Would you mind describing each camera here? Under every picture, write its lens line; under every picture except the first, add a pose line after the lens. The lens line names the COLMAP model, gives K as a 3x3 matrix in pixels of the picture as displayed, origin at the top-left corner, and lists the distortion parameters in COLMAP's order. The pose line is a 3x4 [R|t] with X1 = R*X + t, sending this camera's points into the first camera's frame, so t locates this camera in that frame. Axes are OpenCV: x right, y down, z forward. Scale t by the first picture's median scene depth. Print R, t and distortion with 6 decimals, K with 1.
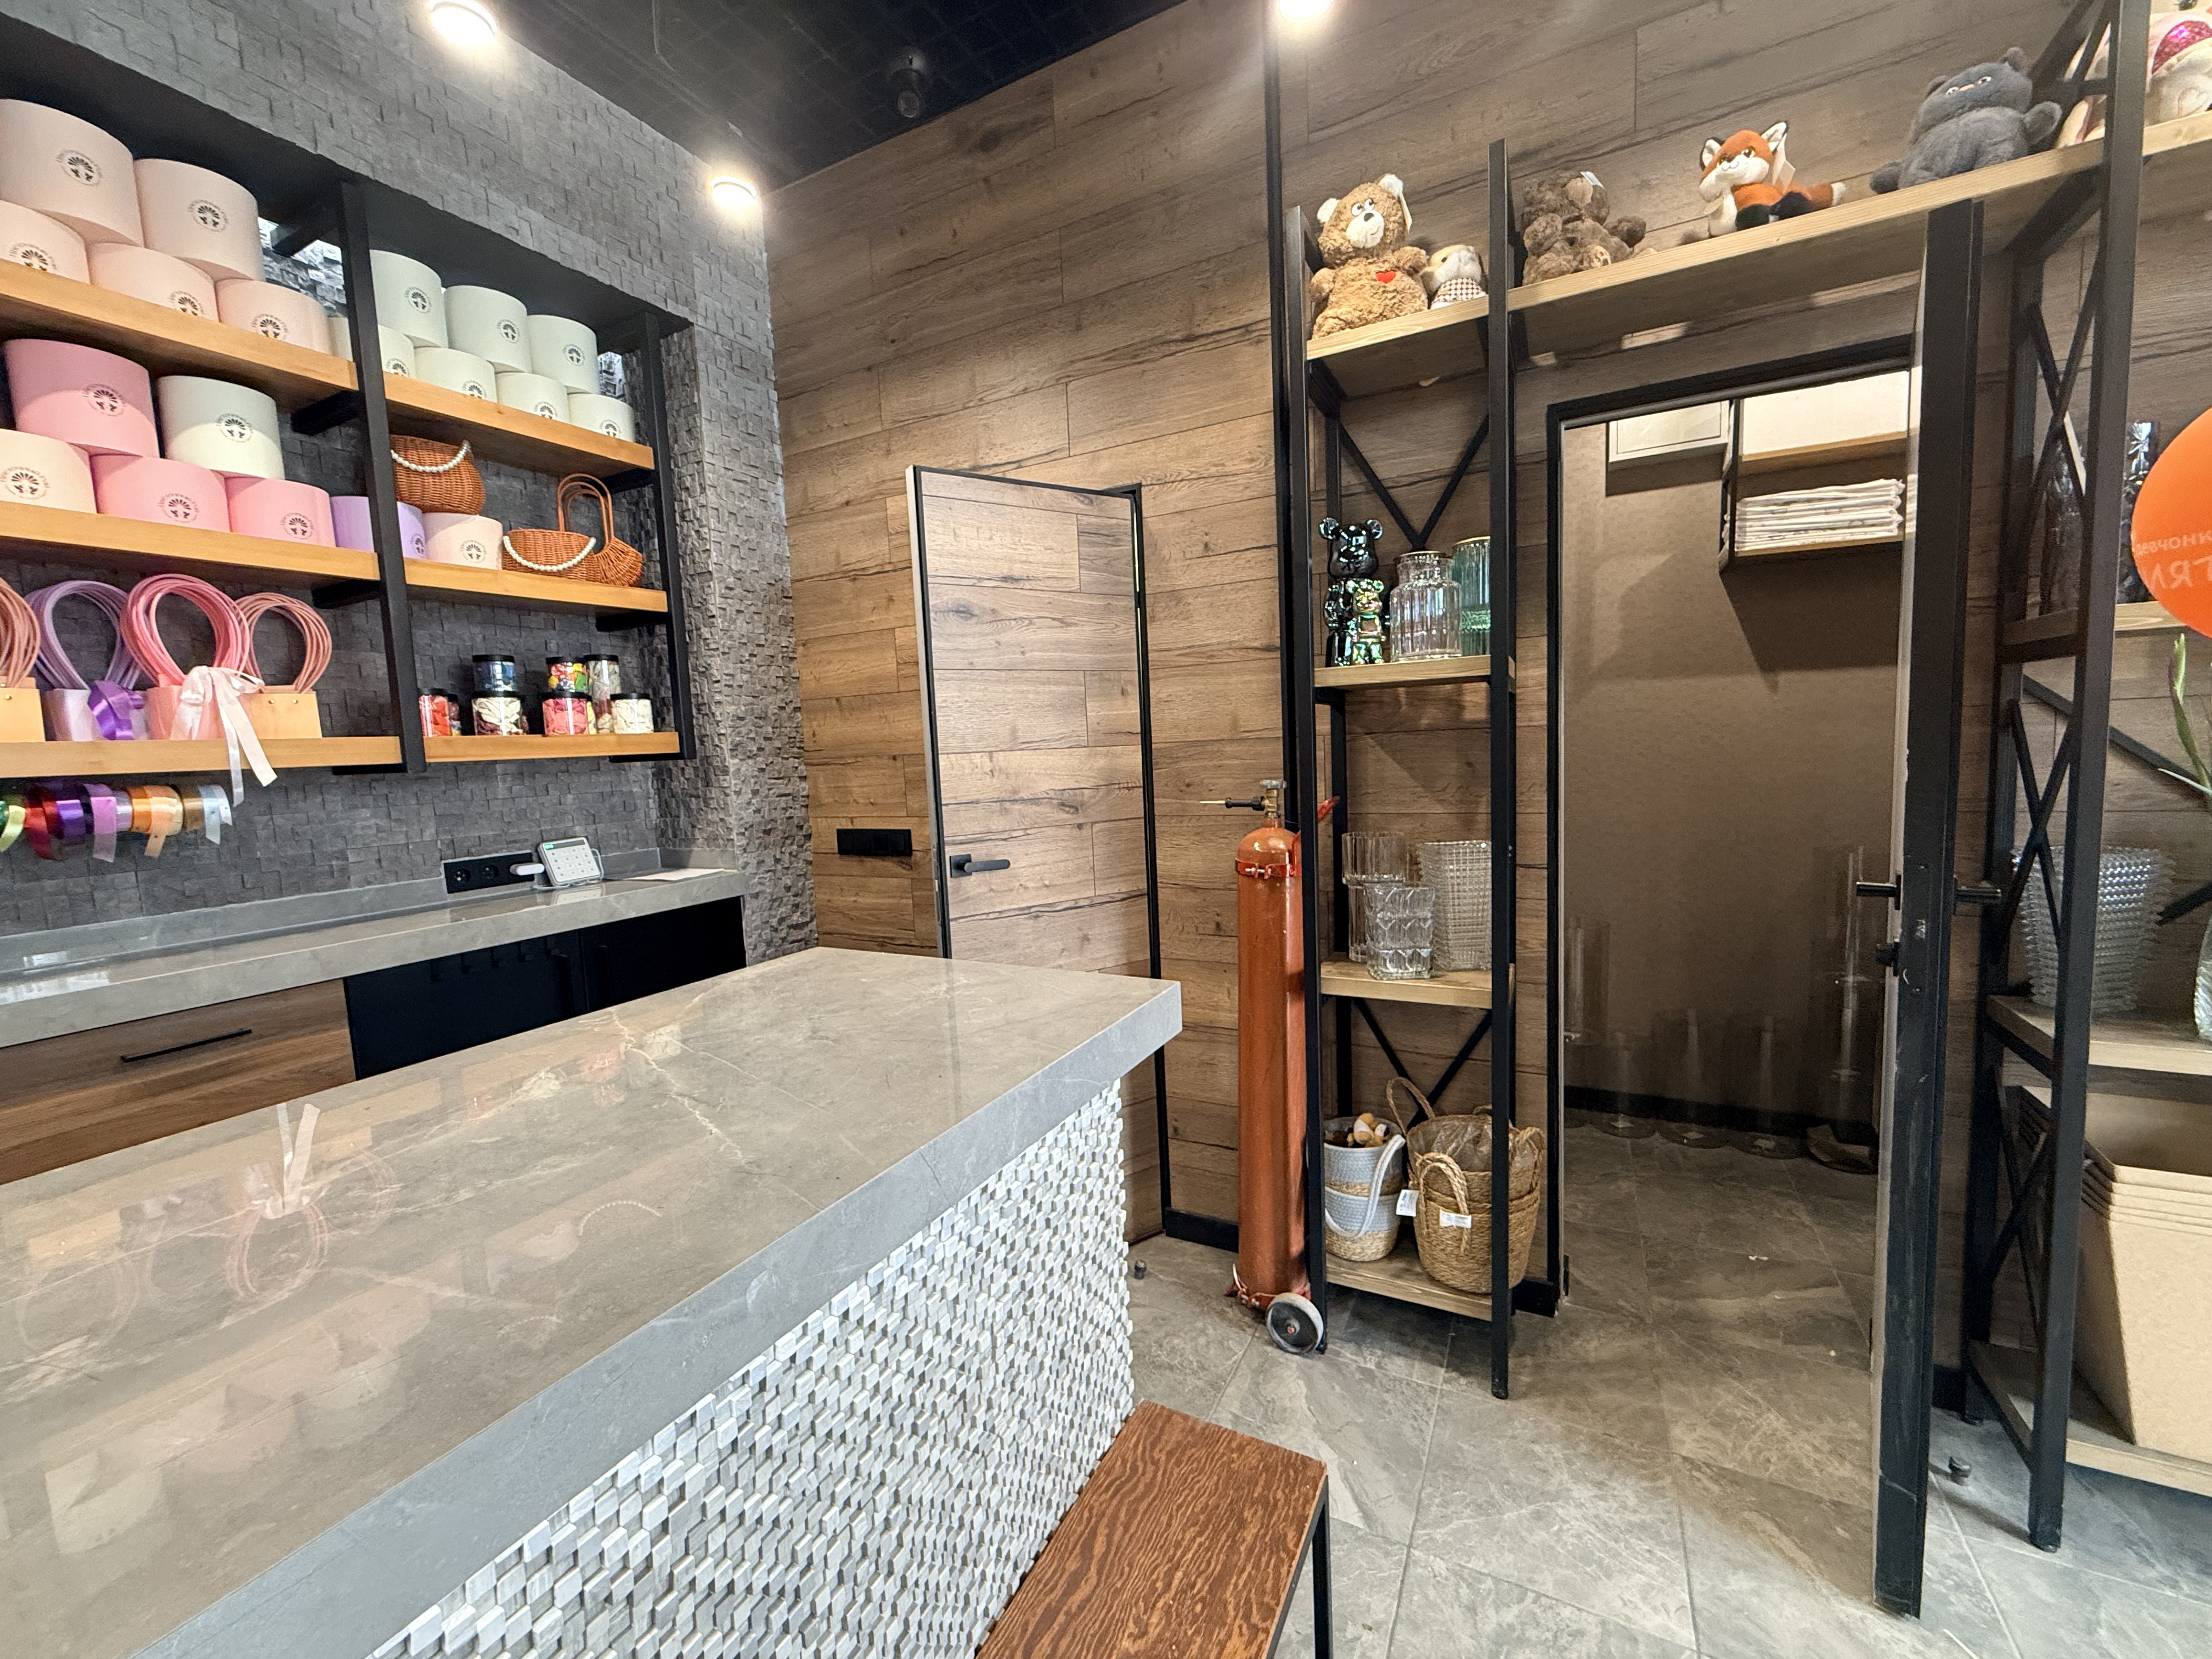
lens RADIAL K [[881.5, 0, 1098.1], [0, 881.5, 829.3], [0, 0, 1]] dist [0.001024, -0.000145]
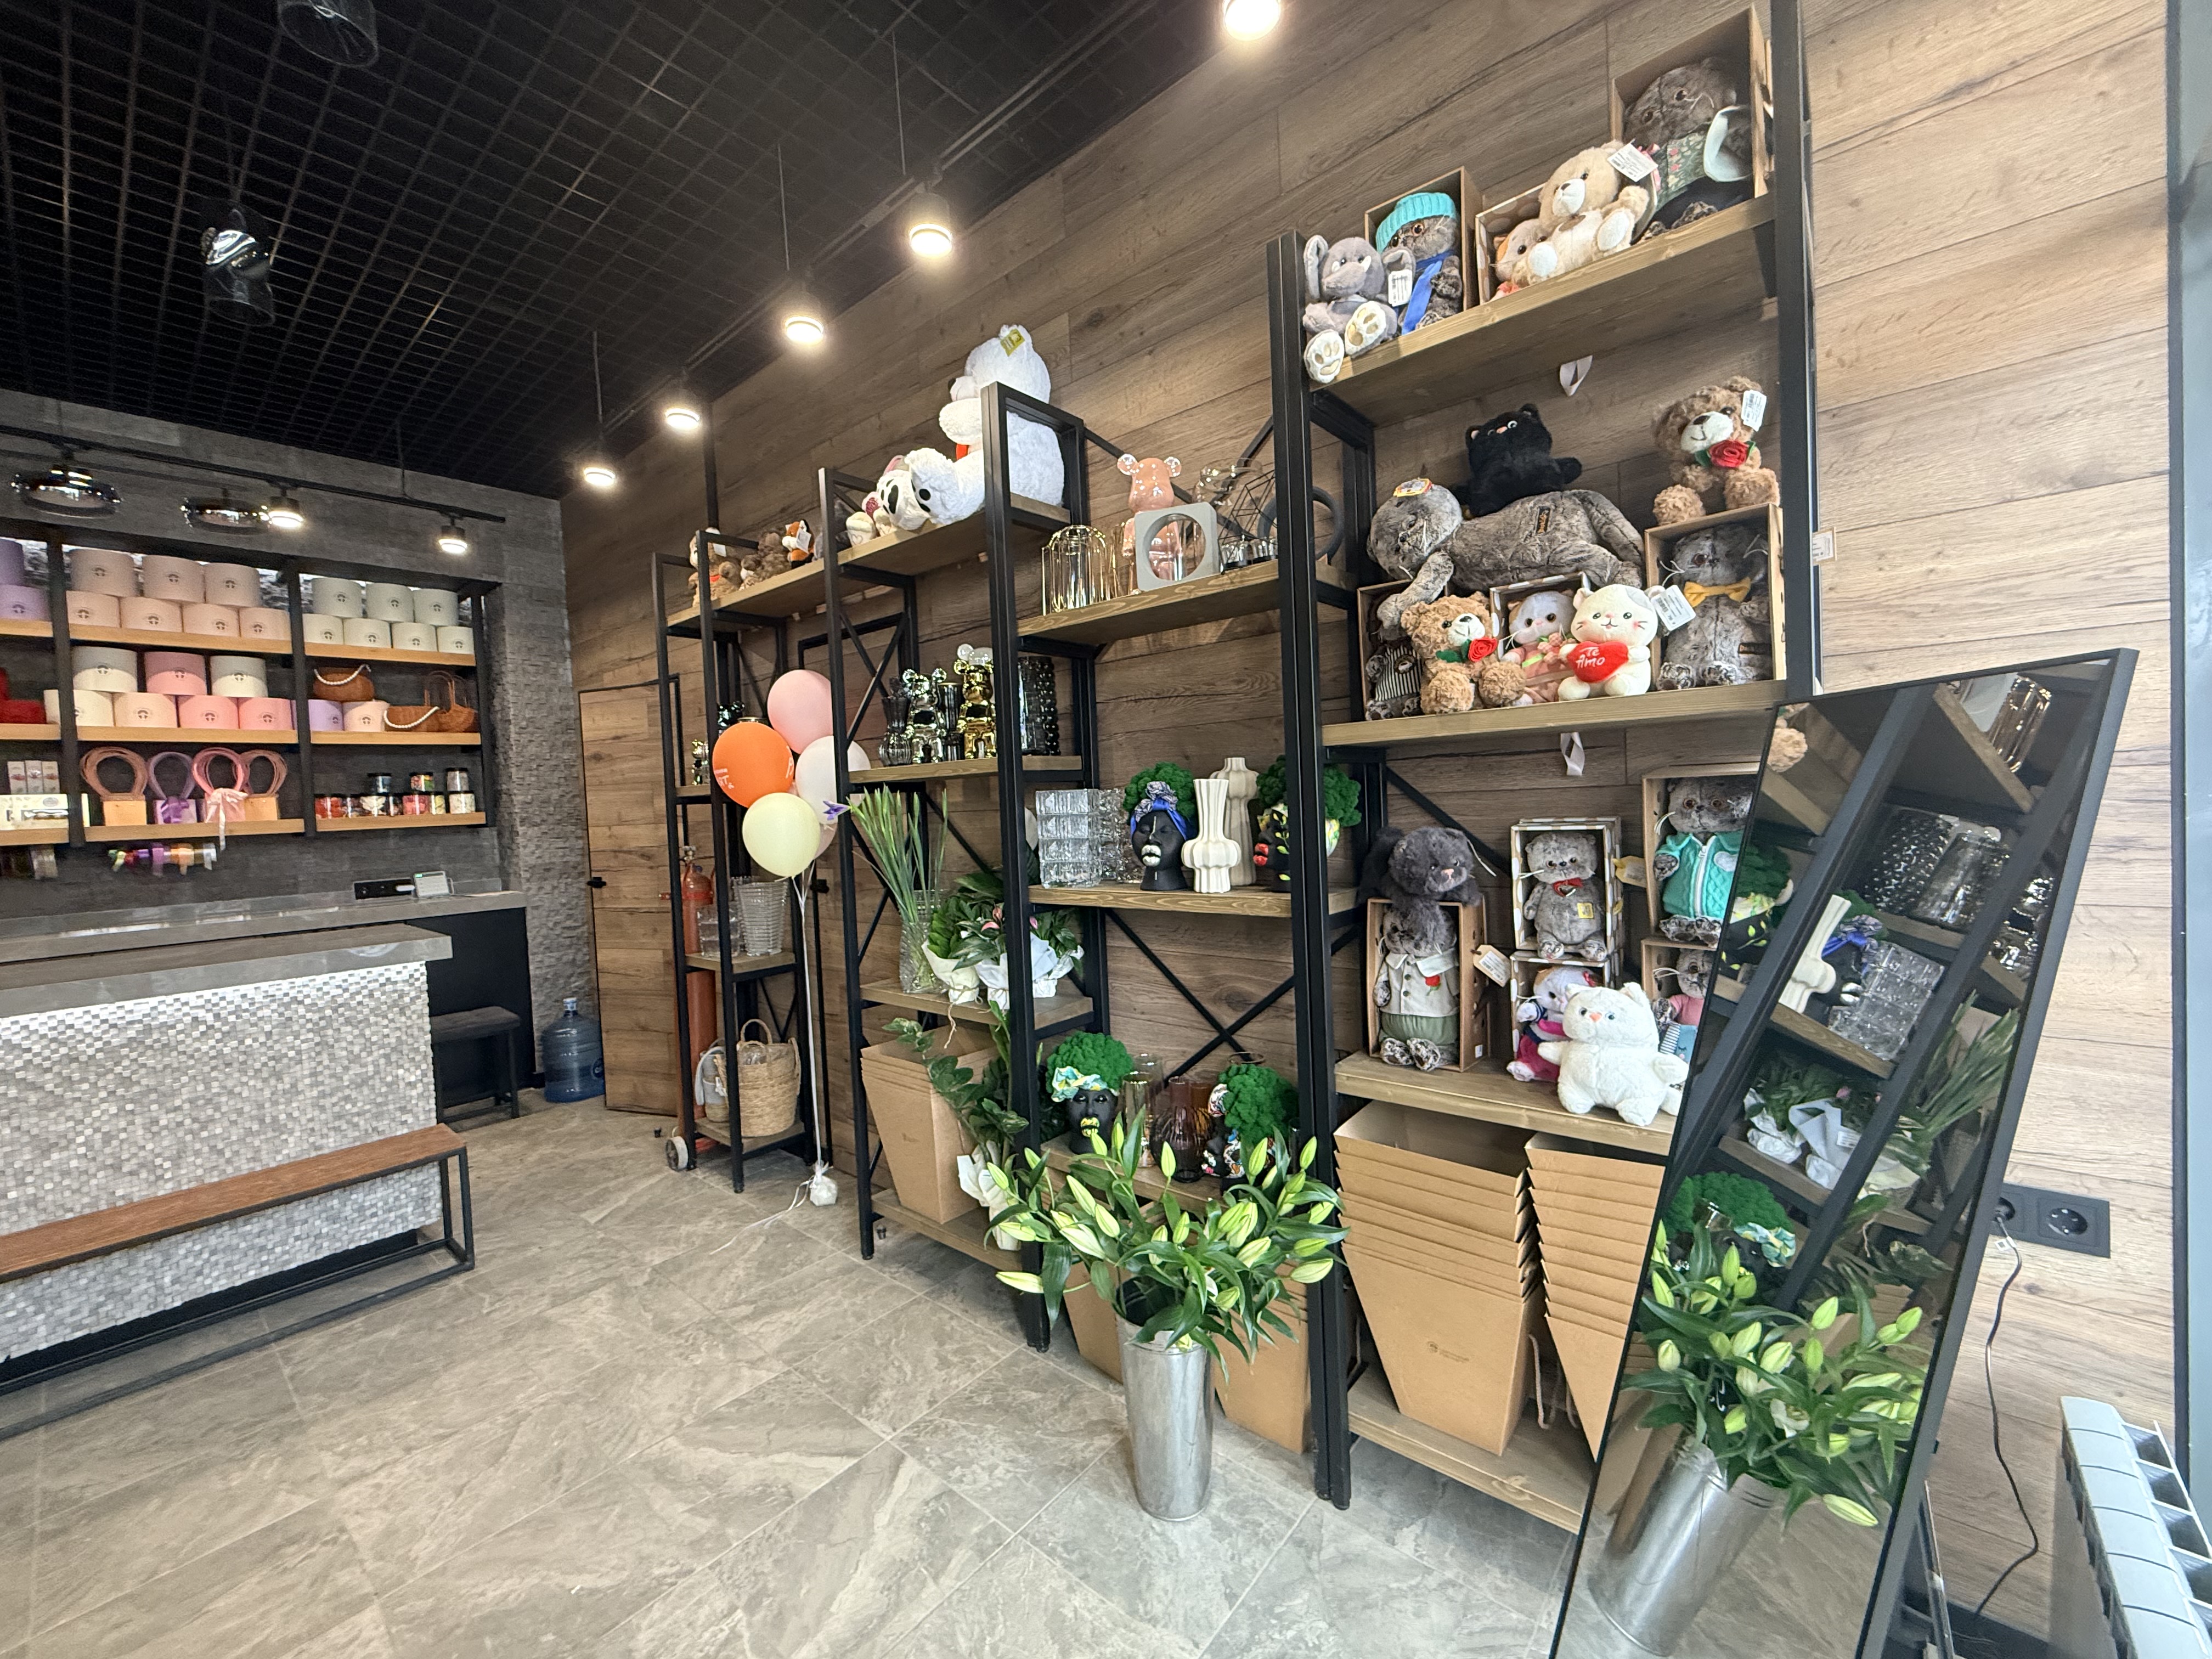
lens RADIAL K [[881.5, 0, 1098.1], [0, 881.5, 829.3], [0, 0, 1]] dist [0.001024, -0.000145]
pose [[0.973965, 0.003440, -0.226673, 1.262506], [-0.015922, 0.998454, -0.053260, -0.001647], [0.226139, 0.055482, 0.972514, -0.489164]]
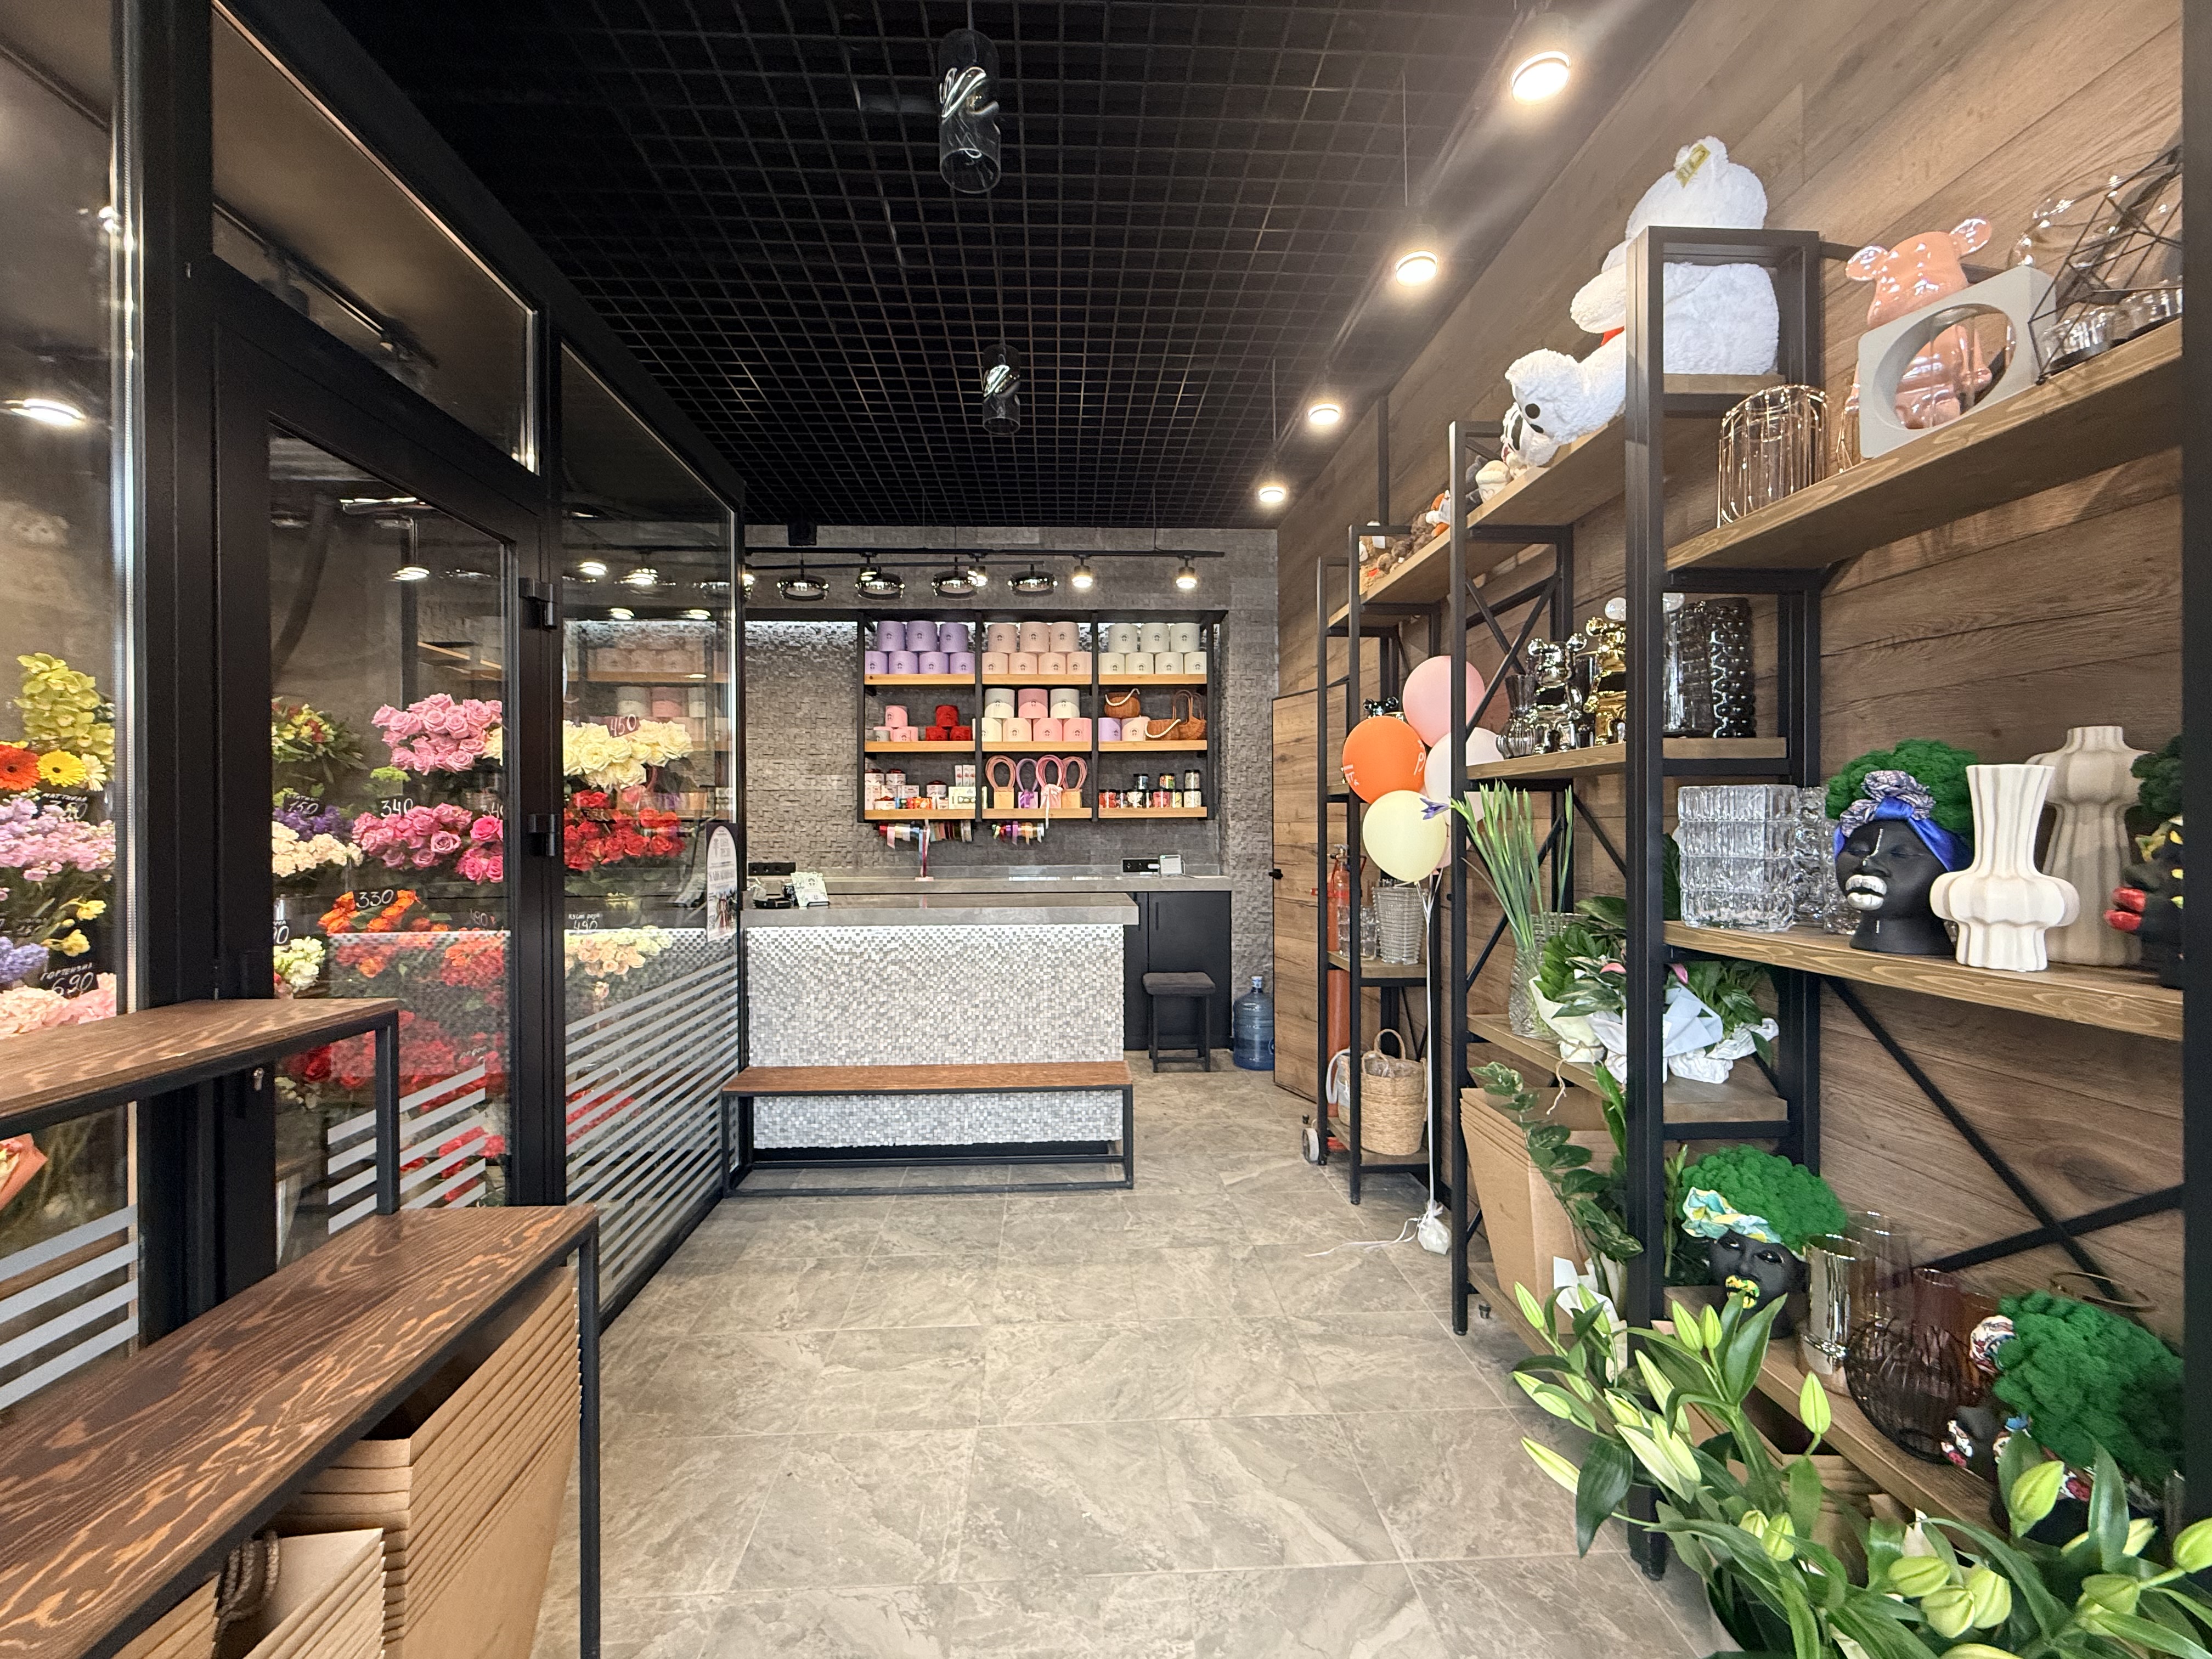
lens RADIAL K [[881.5, 0, 1098.1], [0, 881.5, 829.3], [0, 0, 1]] dist [0.001024, -0.000145]
pose [[0.507345, 0.040653, -0.860784, 1.335292], [-0.100572, 0.994854, -0.012292, -0.007668], [0.855854, 0.092807, 0.508822, -0.300998]]
